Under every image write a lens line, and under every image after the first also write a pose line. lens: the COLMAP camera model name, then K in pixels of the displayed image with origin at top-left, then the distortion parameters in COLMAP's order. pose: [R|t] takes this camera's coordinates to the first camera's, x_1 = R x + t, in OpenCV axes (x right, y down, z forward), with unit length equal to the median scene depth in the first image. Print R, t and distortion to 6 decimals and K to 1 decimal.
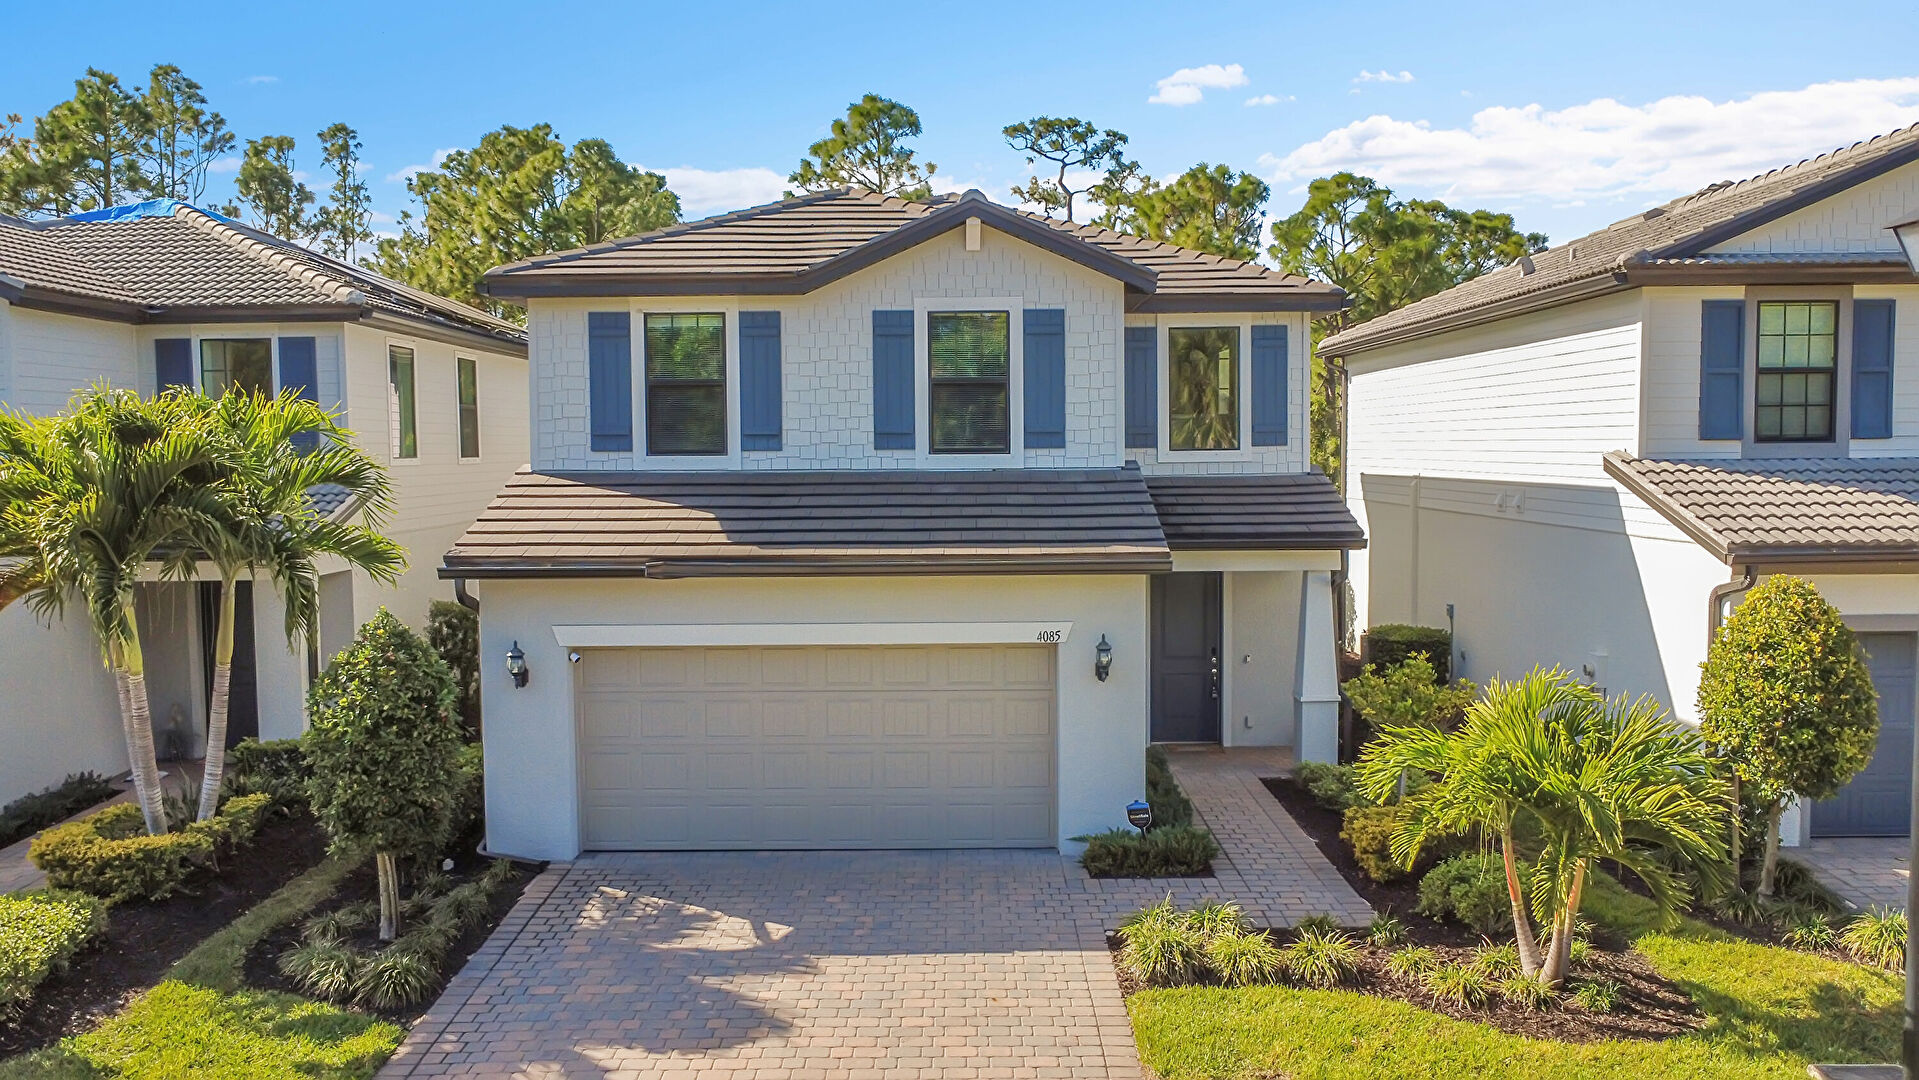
lens RADIAL K [[1441.2, 0, 959.5], [0, 1441.2, 540.0], [0, 0, 1]] dist [0.000363, -0.005005]
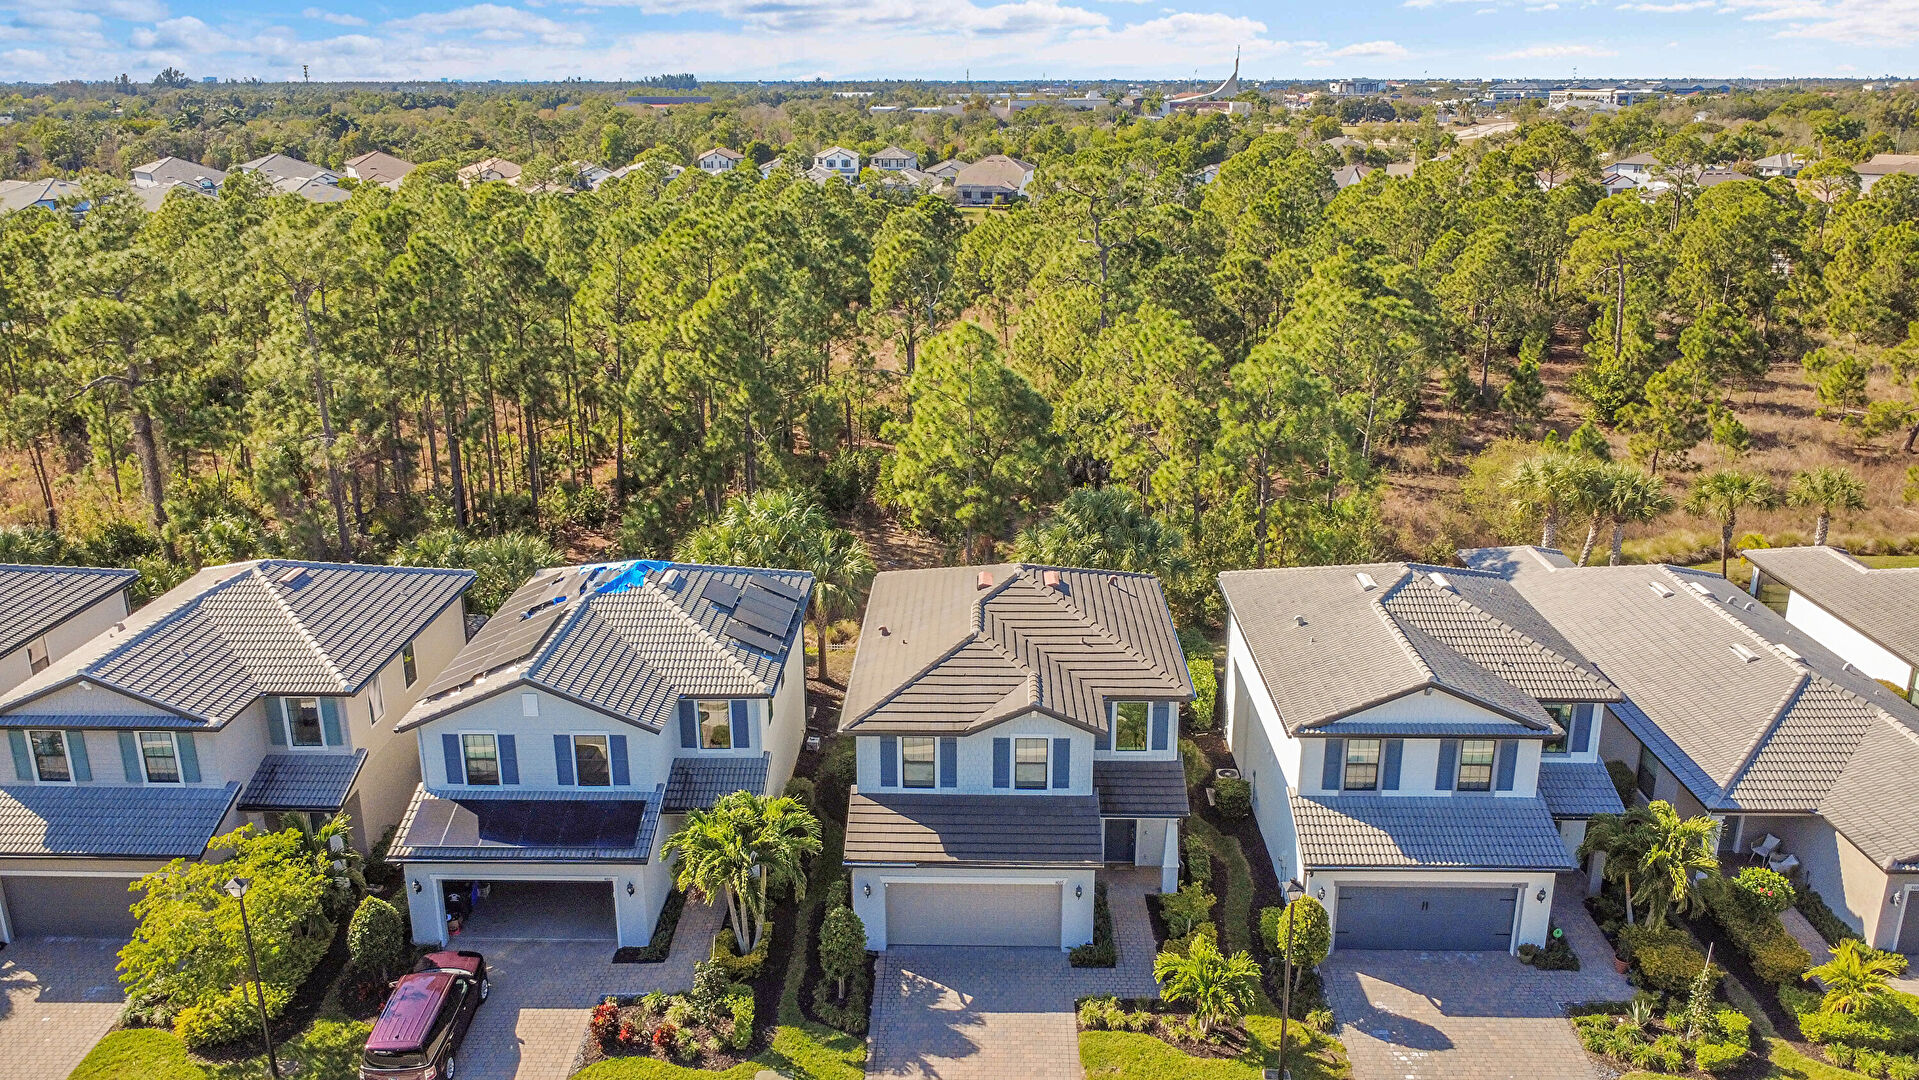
lens RADIAL K [[1441.2, 0, 959.5], [0, 1441.2, 540.0], [0, 0, 1]] dist [0.000363, -0.005005]
pose [[0.999734, 0.013149, -0.018938, -0.076543], [-0.008130, 0.969717, 0.244095, -1.107463], [0.021574, -0.243876, 0.969566, -1.353245]]
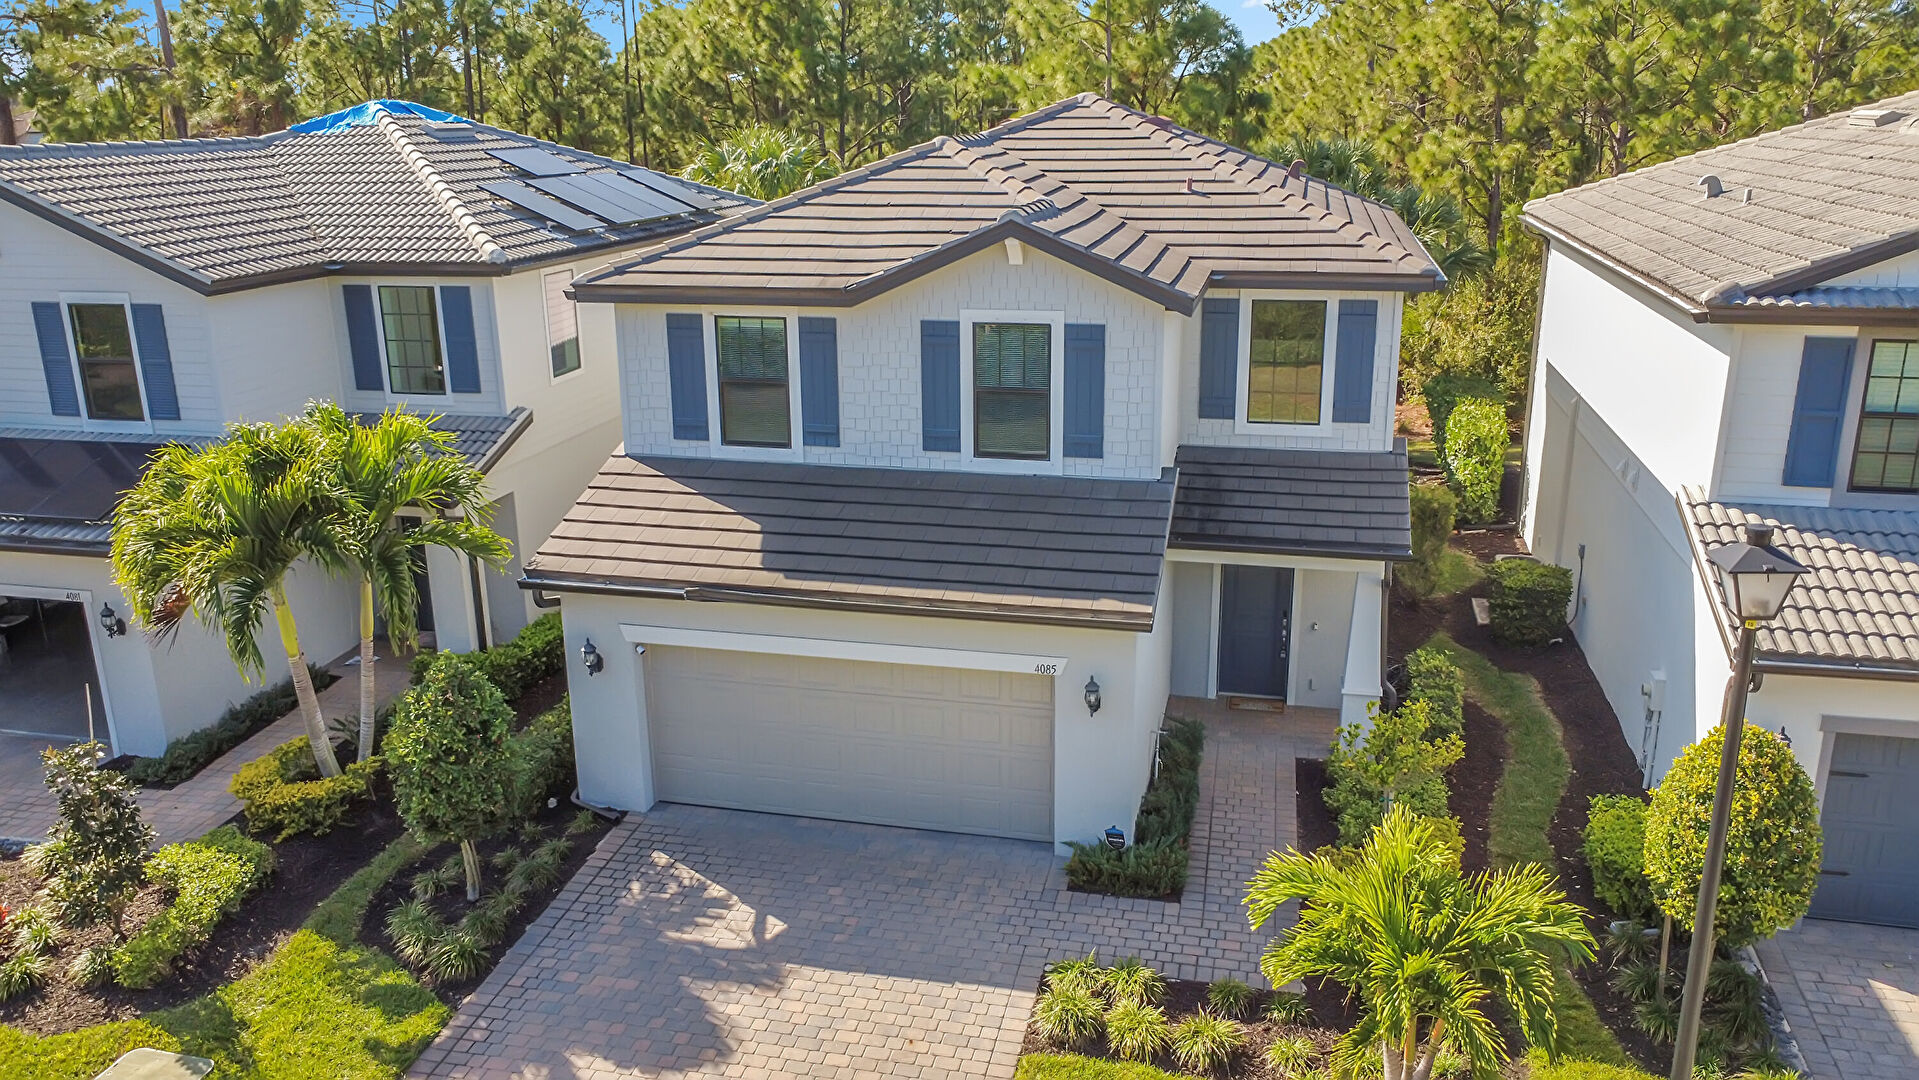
lens RADIAL K [[1441.2, 0, 959.5], [0, 1441.2, 540.0], [0, 0, 1]] dist [0.000363, -0.005005]
pose [[0.973553, 0.064640, -0.219126, 0.204428], [-0.012699, 0.972966, 0.230597, -0.245019], [0.228108, -0.221716, 0.948055, -0.011472]]
